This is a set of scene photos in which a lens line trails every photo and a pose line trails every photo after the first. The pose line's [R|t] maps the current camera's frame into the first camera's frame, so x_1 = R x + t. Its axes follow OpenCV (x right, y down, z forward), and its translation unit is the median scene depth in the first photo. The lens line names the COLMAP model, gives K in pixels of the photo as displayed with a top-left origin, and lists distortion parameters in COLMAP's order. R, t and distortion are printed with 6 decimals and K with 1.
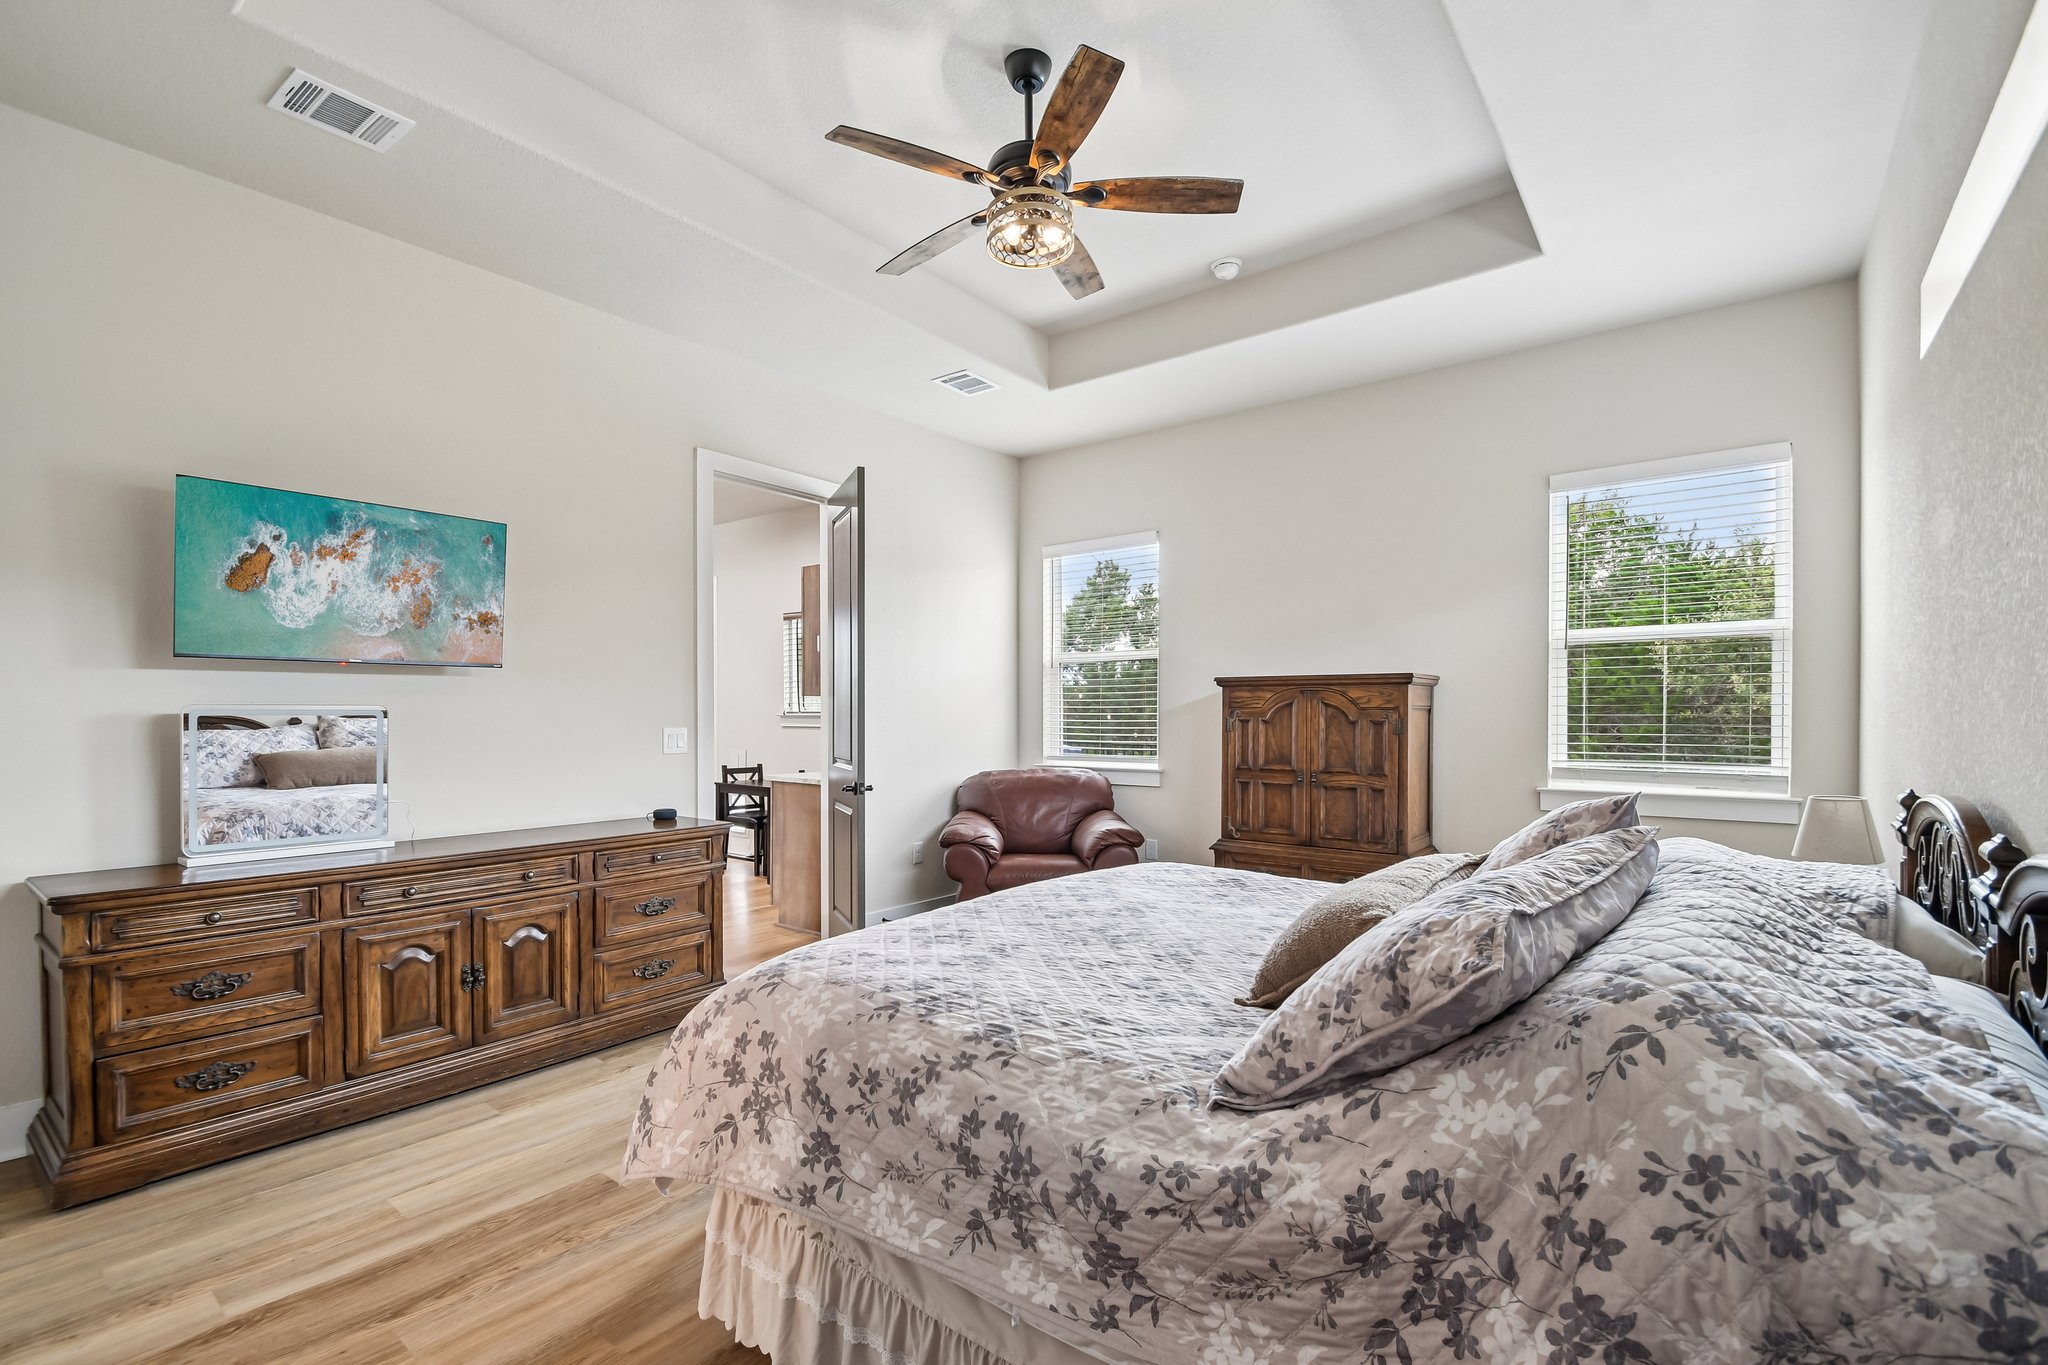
lens RADIAL K [[917.9, 0, 1030.0], [0, 917.9, 713.2], [0, 0, 1]] dist [0.007515, -0.012074]
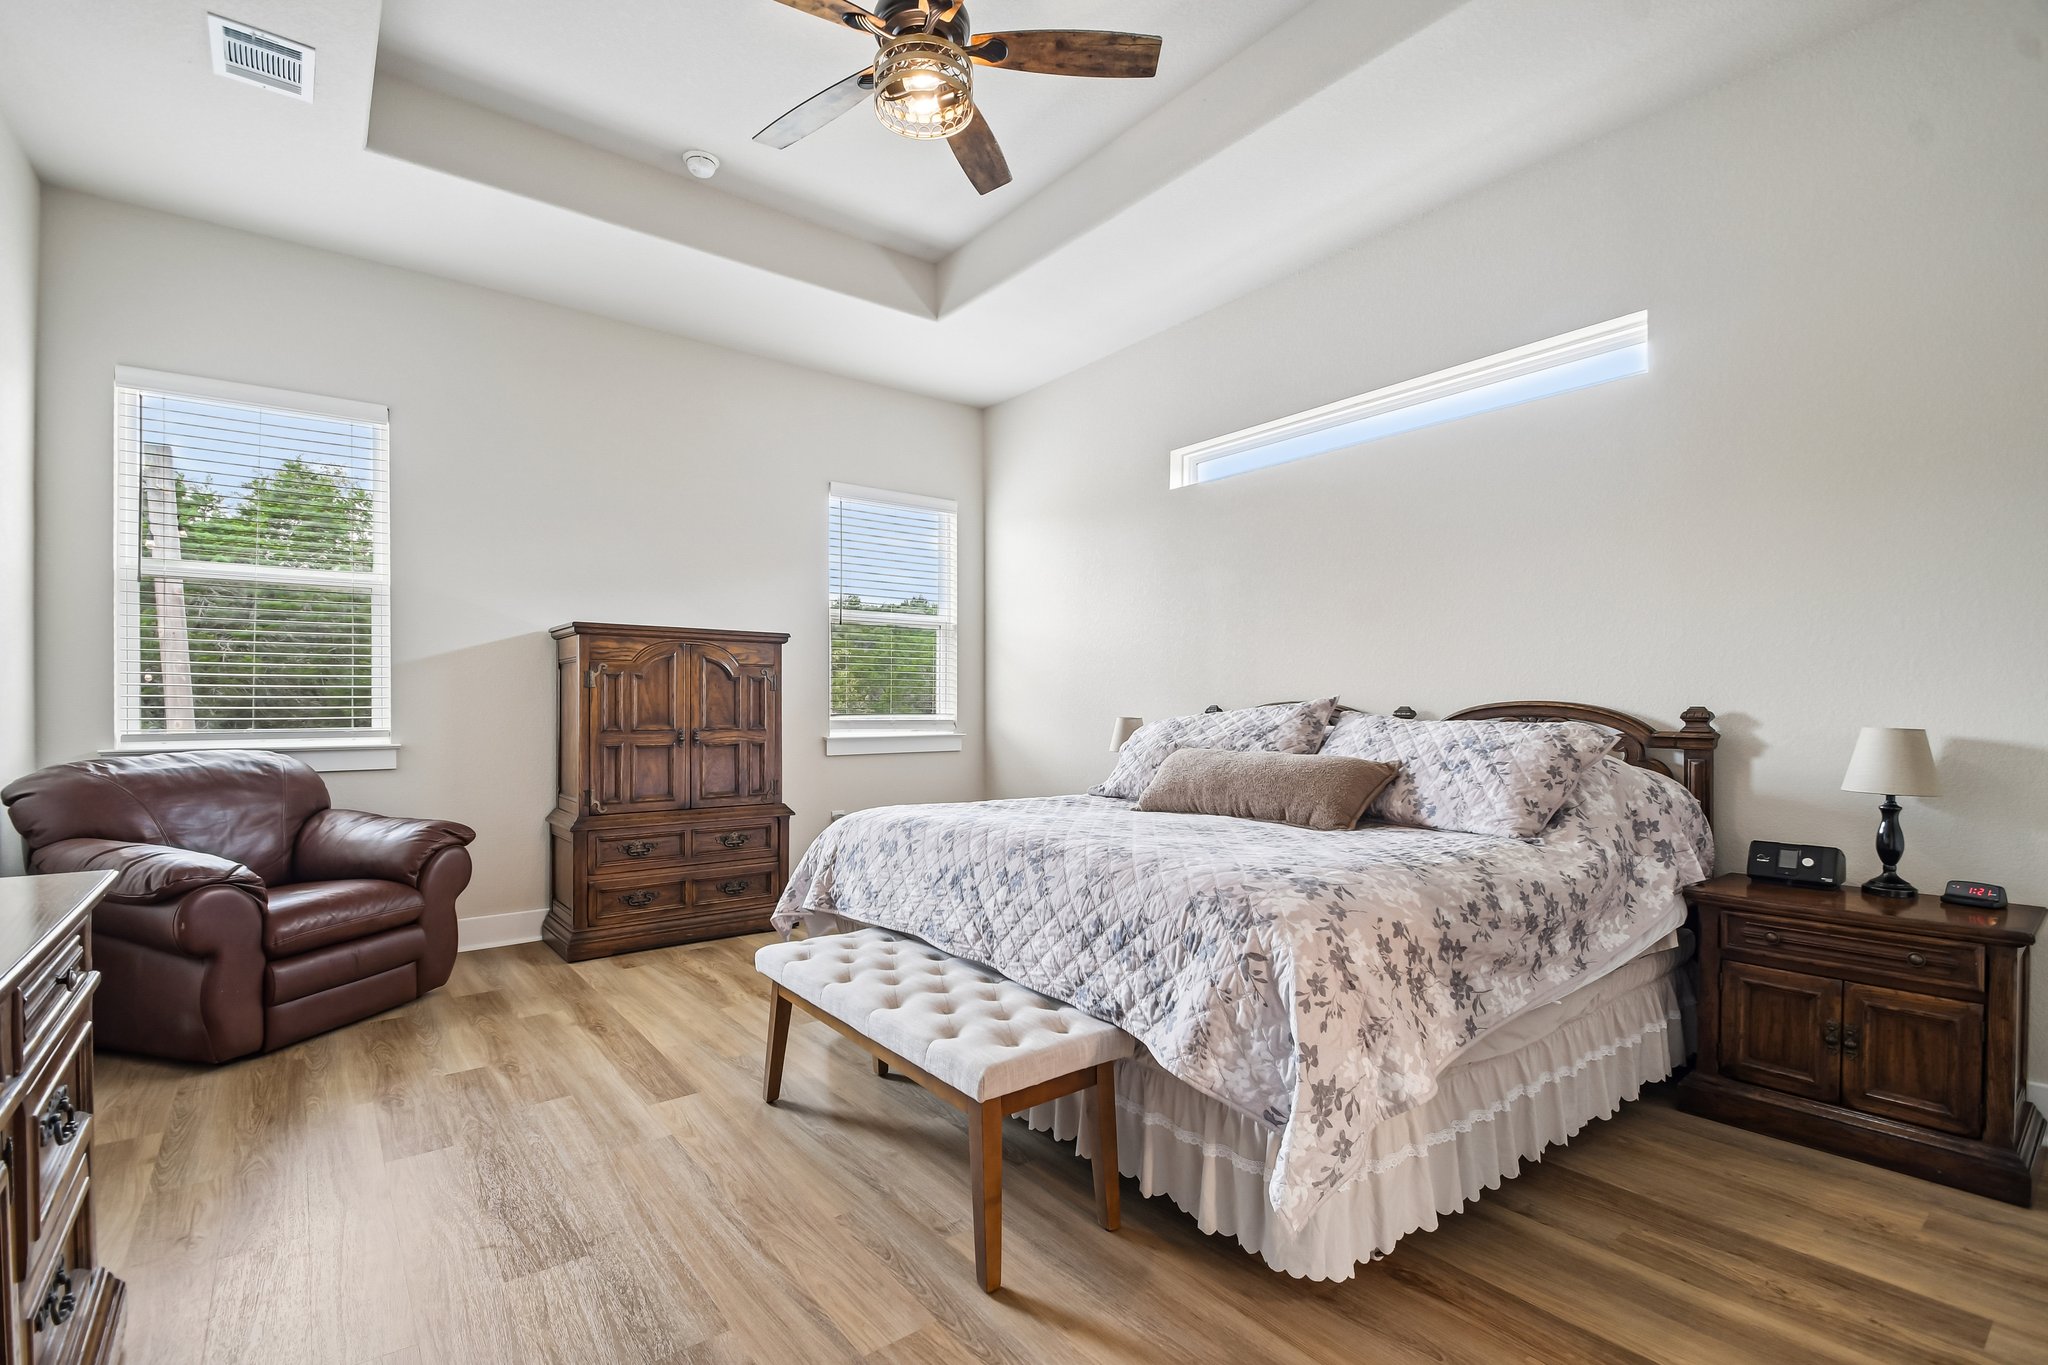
lens RADIAL K [[917.9, 0, 1000.7], [0, 917.9, 715.1], [0, 0, 1]] dist [0.007515, -0.012074]
pose [[0.246311, -0.006501, 0.969169, -0.546827], [0.001665, 0.999979, 0.006285, 0.043657], [-0.969190, 0.000066, 0.246316, 0.465015]]
